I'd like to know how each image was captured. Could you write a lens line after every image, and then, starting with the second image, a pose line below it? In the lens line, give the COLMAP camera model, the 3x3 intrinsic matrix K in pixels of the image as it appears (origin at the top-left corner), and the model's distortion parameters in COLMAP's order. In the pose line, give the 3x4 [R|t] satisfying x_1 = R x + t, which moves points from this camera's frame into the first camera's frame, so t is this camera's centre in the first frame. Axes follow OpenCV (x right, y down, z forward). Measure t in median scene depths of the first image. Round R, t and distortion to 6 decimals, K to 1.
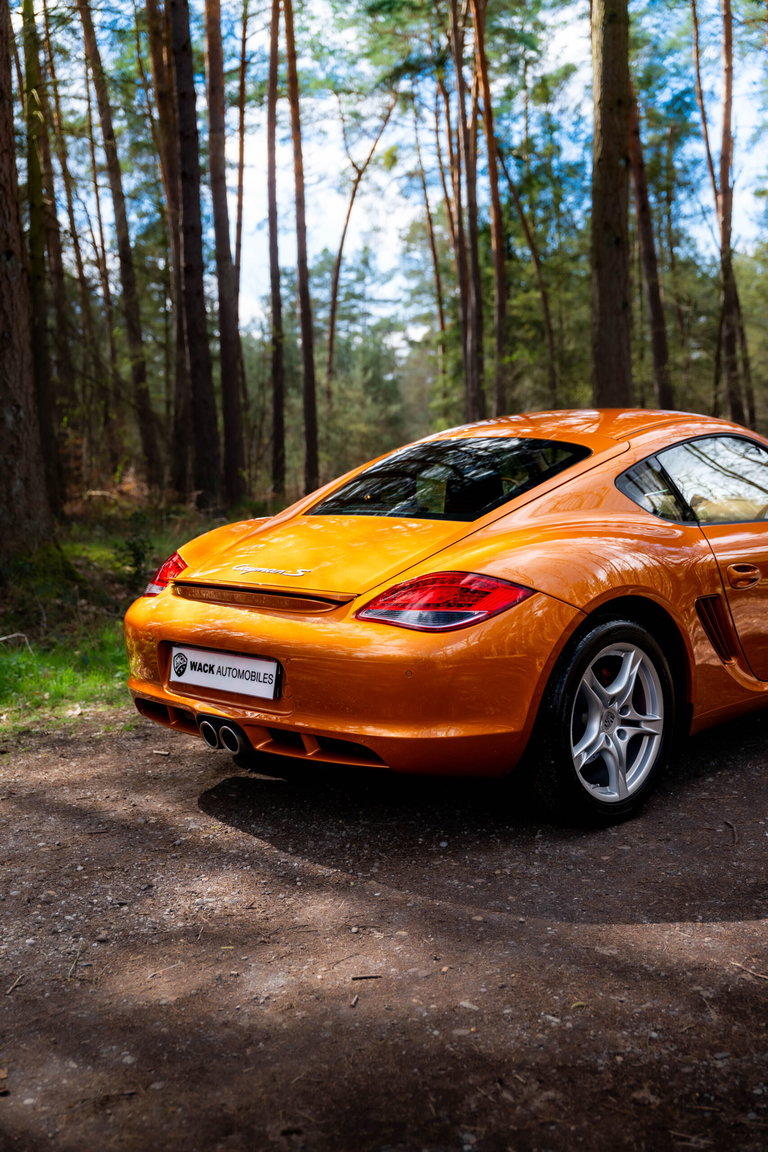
lens RADIAL K [[1337.9, 0, 384.6], [0, 1337.9, 575.9], [0, 0, 1]] dist [-0.116808, 0.000000]
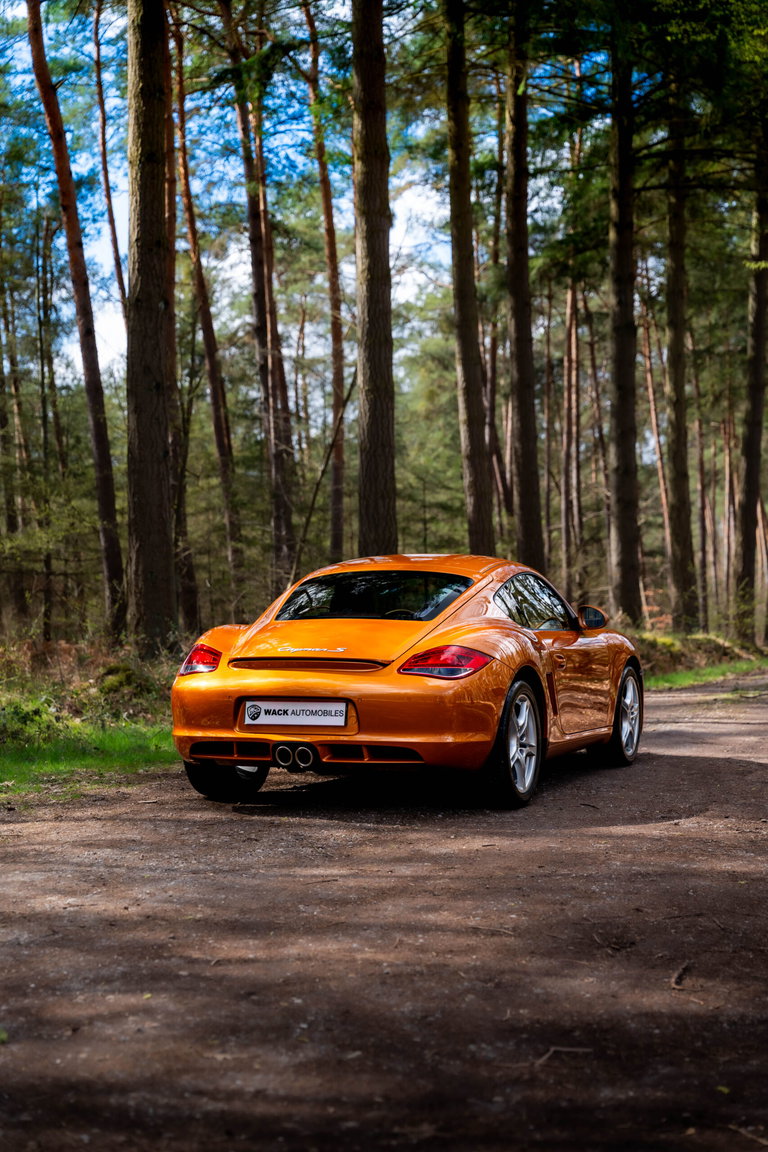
lens RADIAL K [[1877.3, 0, 384.1], [0, 1877.3, 575.2], [0, 0, 1]] dist [-0.000467, 0.000000]
pose [[0.894335, 0.030667, 0.446346, -1.031880], [0.023710, 0.992997, -0.115735, 0.171385], [-0.446770, 0.114089, 0.887345, -1.021578]]
